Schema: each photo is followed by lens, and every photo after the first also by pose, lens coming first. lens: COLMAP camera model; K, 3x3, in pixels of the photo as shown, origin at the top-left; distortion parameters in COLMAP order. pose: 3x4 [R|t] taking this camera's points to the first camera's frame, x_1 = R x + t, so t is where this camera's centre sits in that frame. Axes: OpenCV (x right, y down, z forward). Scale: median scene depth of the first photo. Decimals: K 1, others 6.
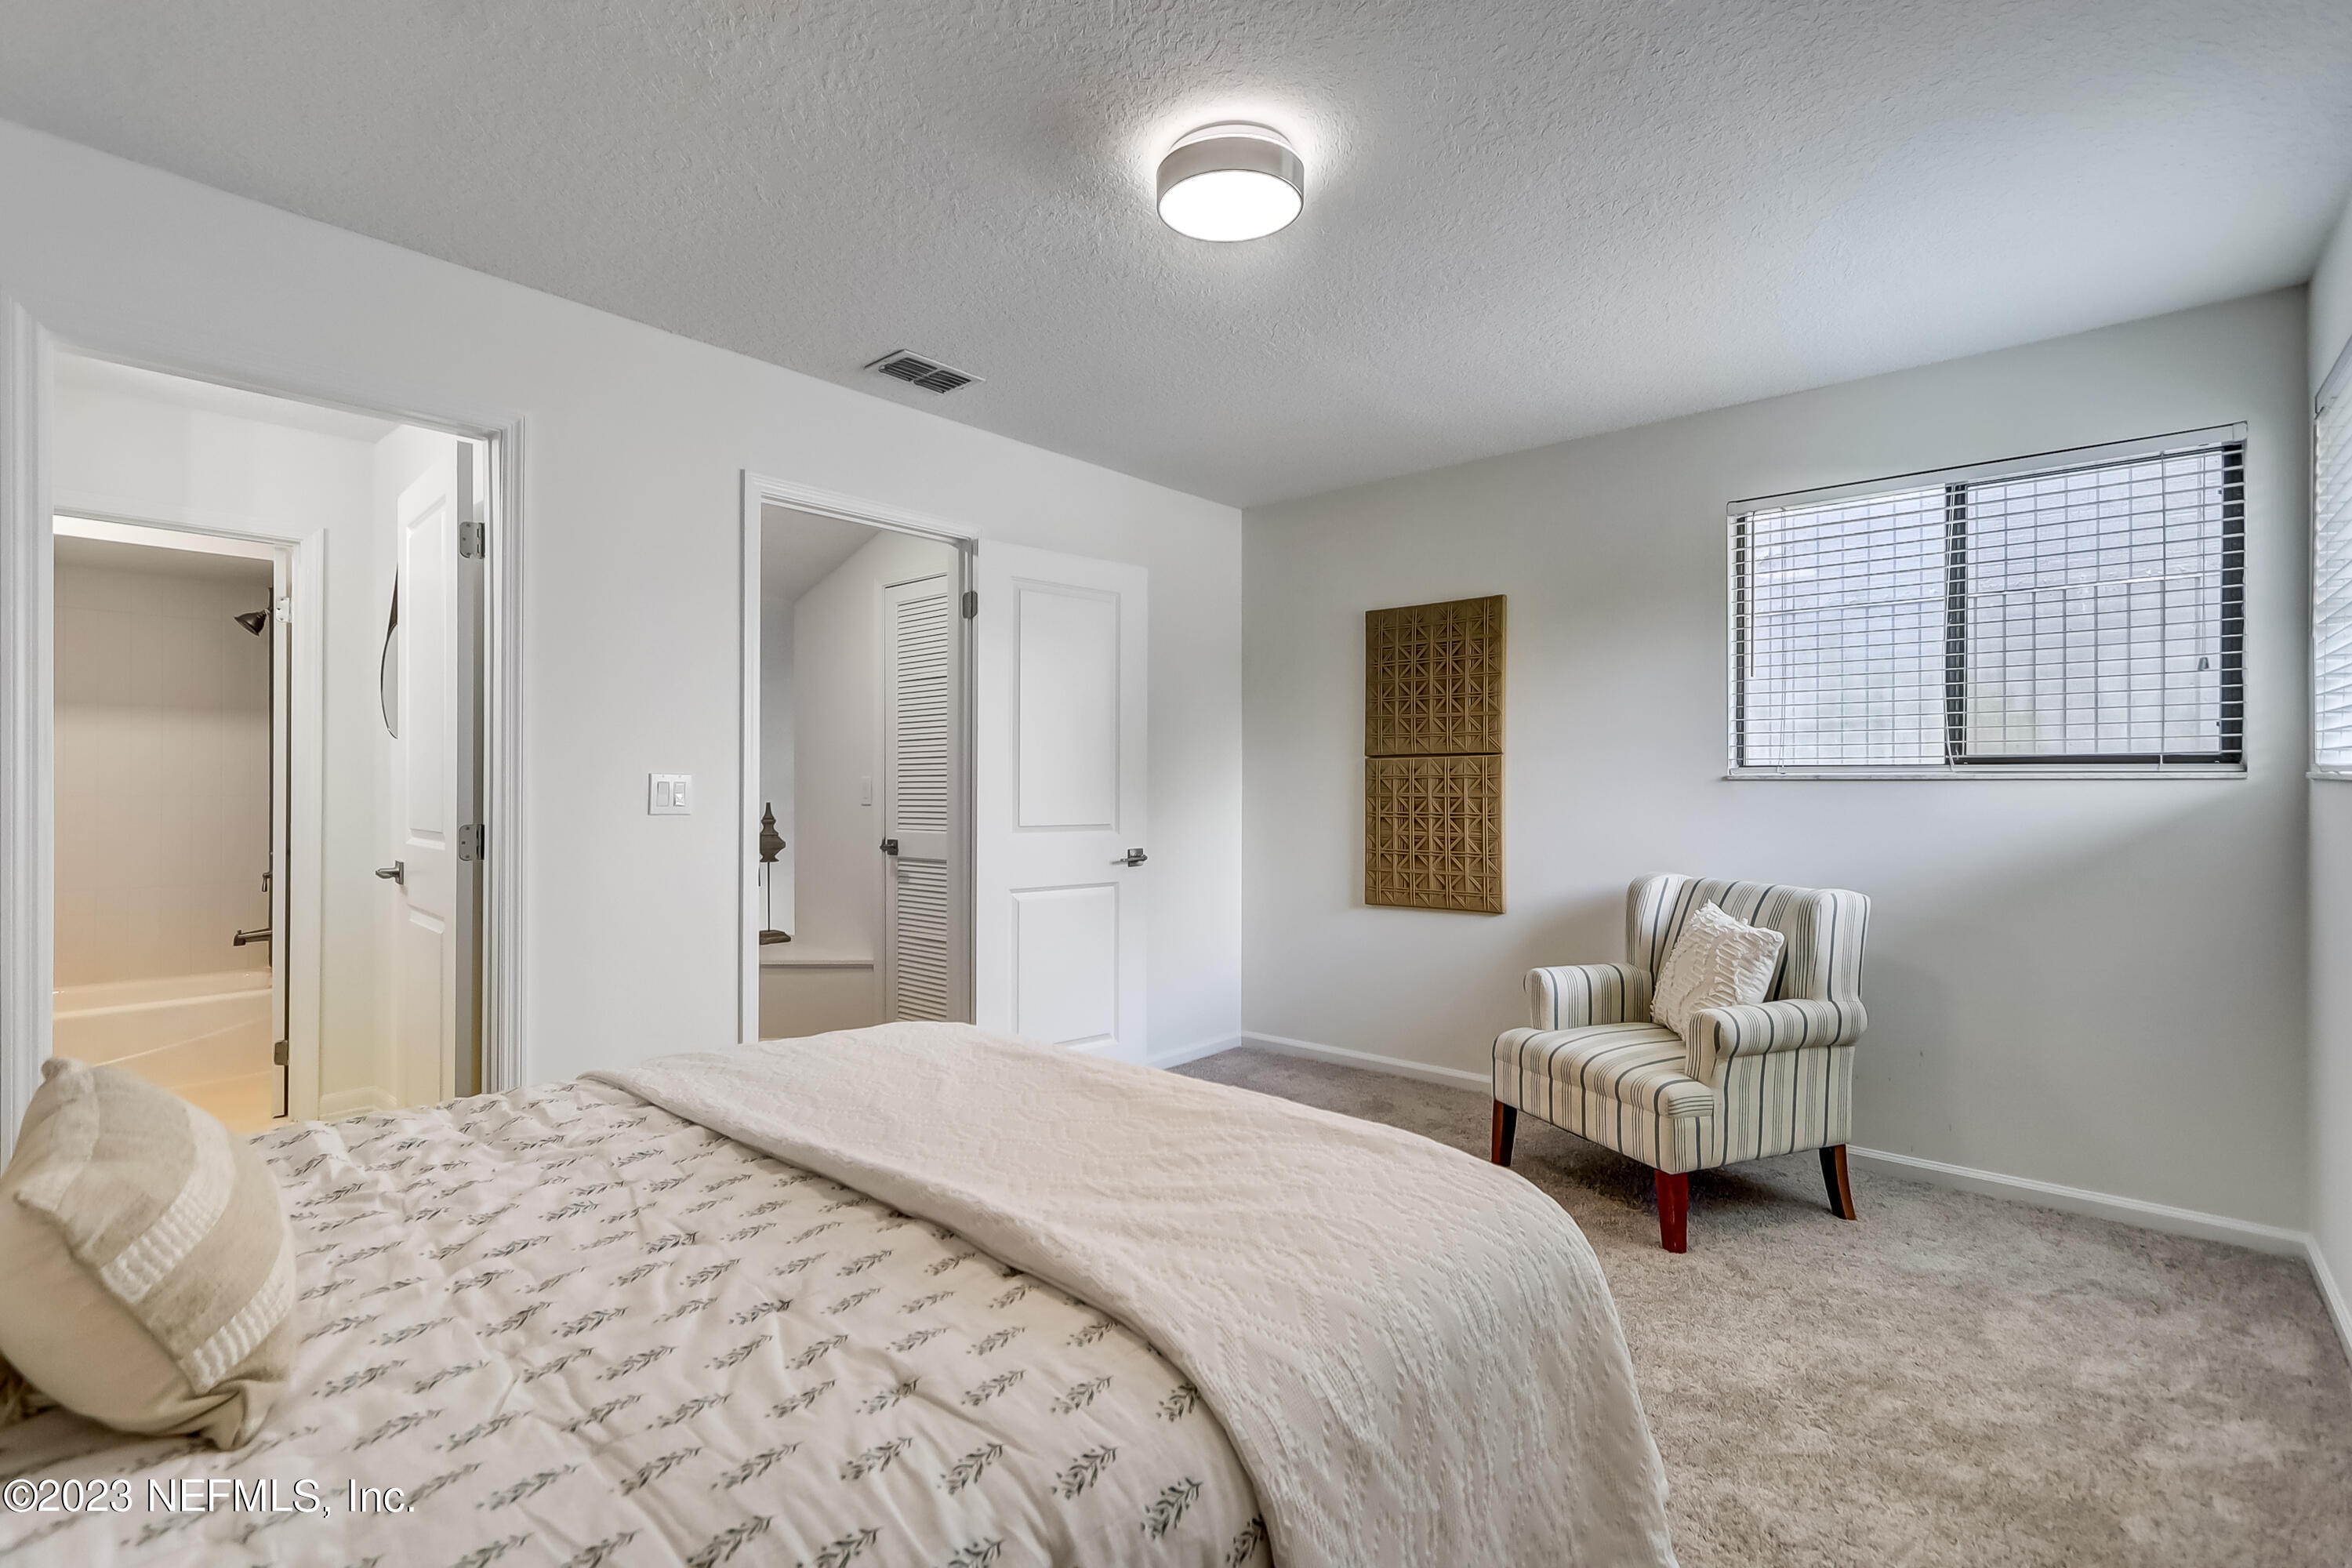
lens RADIAL K [[1092.4, 0, 1174.2], [0, 1092.4, 789.3], [0, 0, 1]] dist [0.001123, 0.001059]
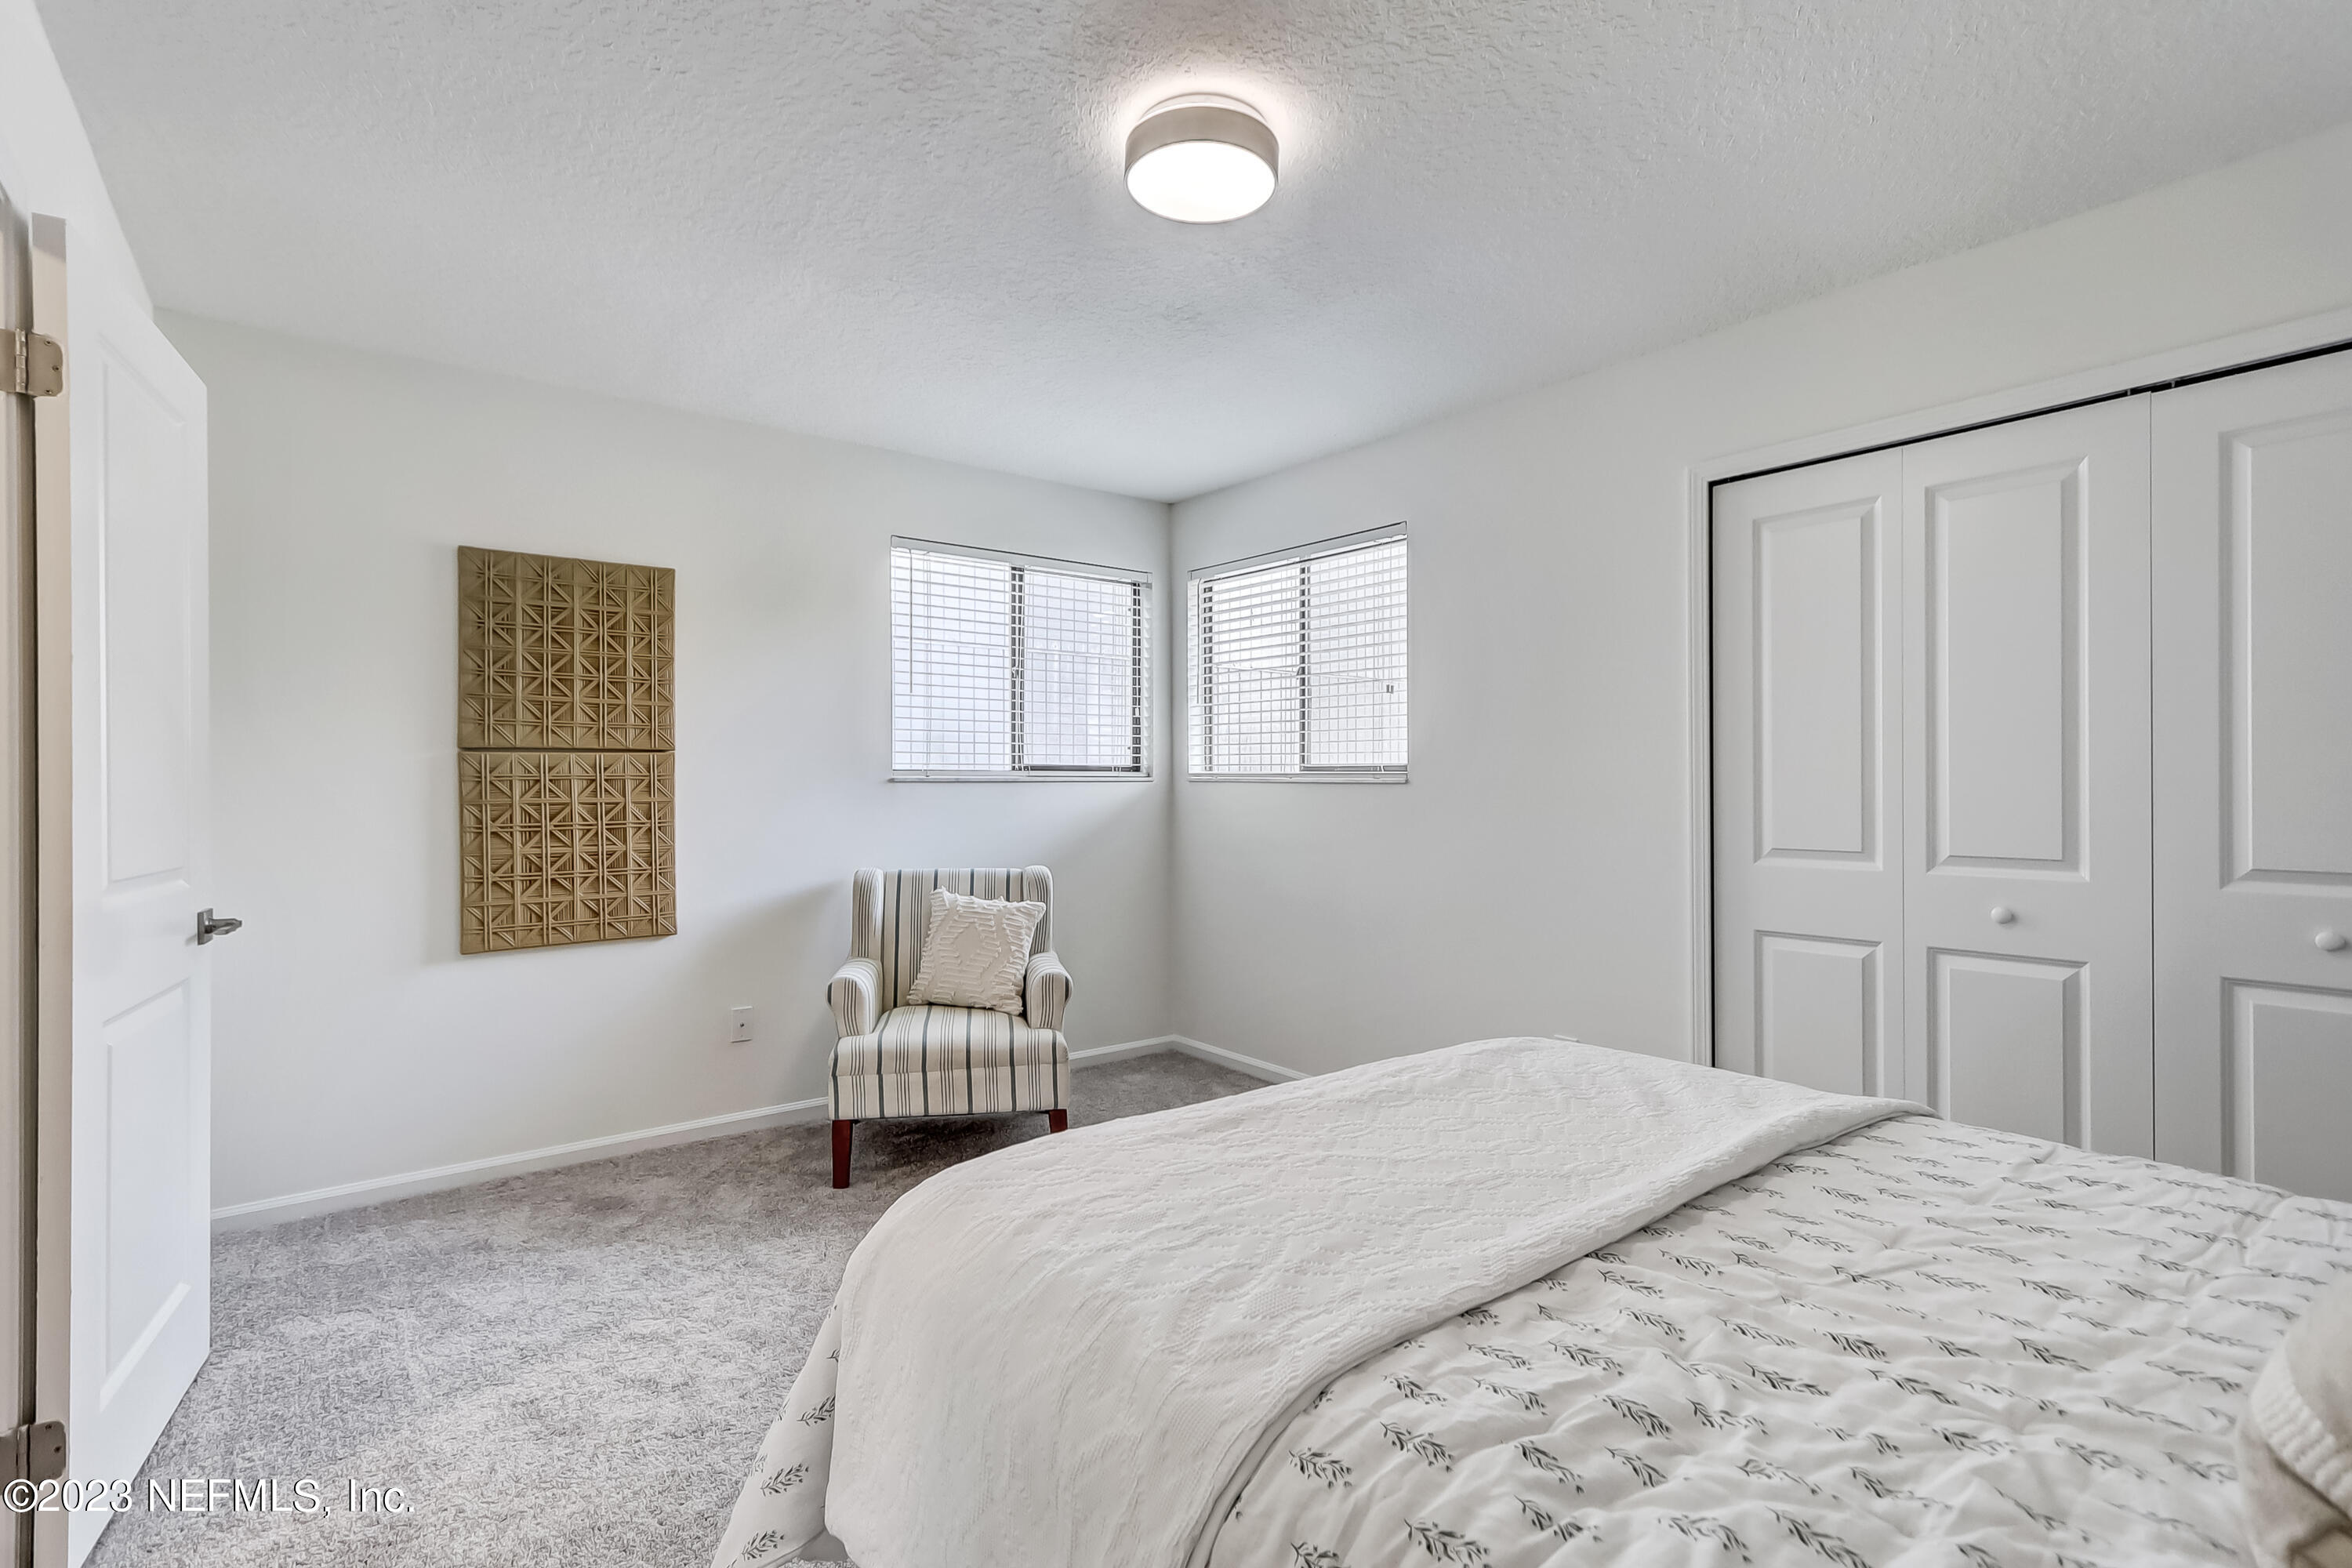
lens RADIAL K [[1092.4, 0, 1174.2], [0, 1092.4, 789.3], [0, 0, 1]] dist [0.001123, 0.001059]
pose [[0.192312, -0.007146, 0.981308, -0.478235], [0.006403, 0.999961, 0.006027, -0.005188], [-0.981313, 0.005124, 0.192350, 0.439914]]
